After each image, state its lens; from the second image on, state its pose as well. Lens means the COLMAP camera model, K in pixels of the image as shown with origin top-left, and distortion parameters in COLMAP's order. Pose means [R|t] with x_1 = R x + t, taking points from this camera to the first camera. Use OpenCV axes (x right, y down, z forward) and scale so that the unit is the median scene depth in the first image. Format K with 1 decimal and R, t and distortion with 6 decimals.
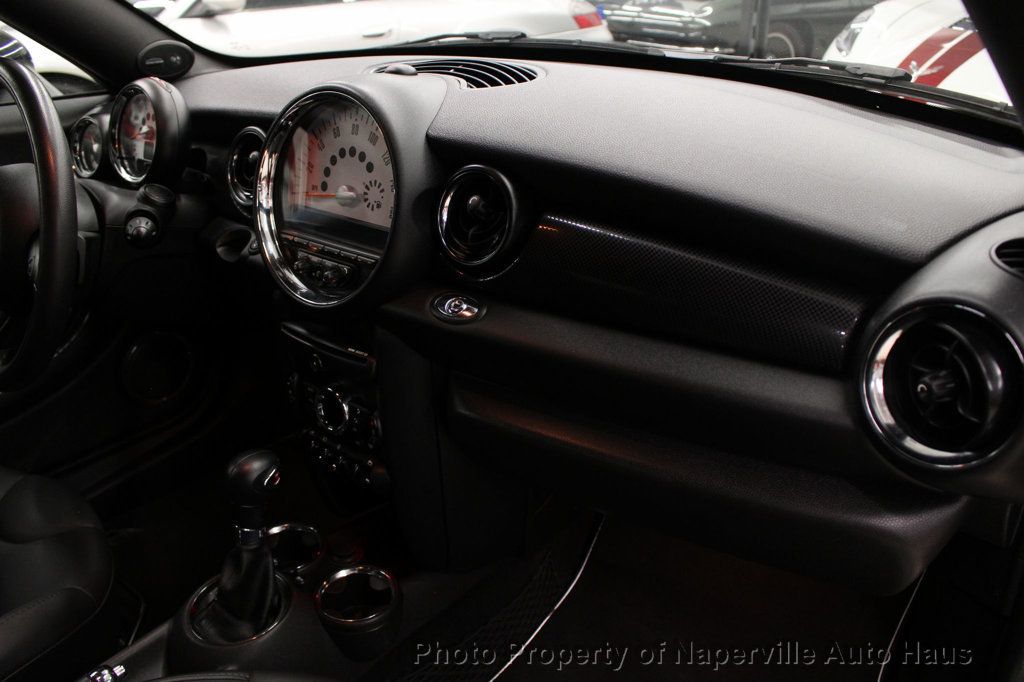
lens RADIAL K [[844.0, 0, 510.0], [0, 844.0, 326.5], [0, 0, 1]] dist [-0.177590, 0.157942]
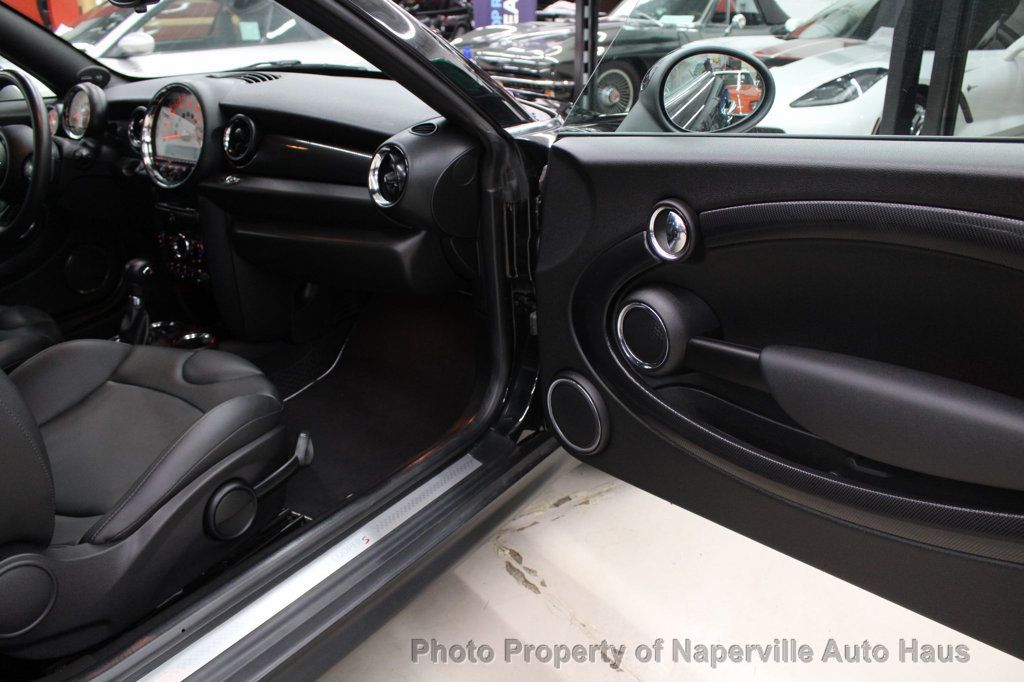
lens RADIAL K [[844.0, 0, 510.0], [0, 844.0, 326.5], [0, 0, 1]] dist [-0.177590, 0.157942]
pose [[0.996100, -0.025628, 0.084432, 0.384706], [0.029794, 0.998381, -0.048453, 0.399478], [-0.083053, 0.050779, 0.995251, -0.968127]]
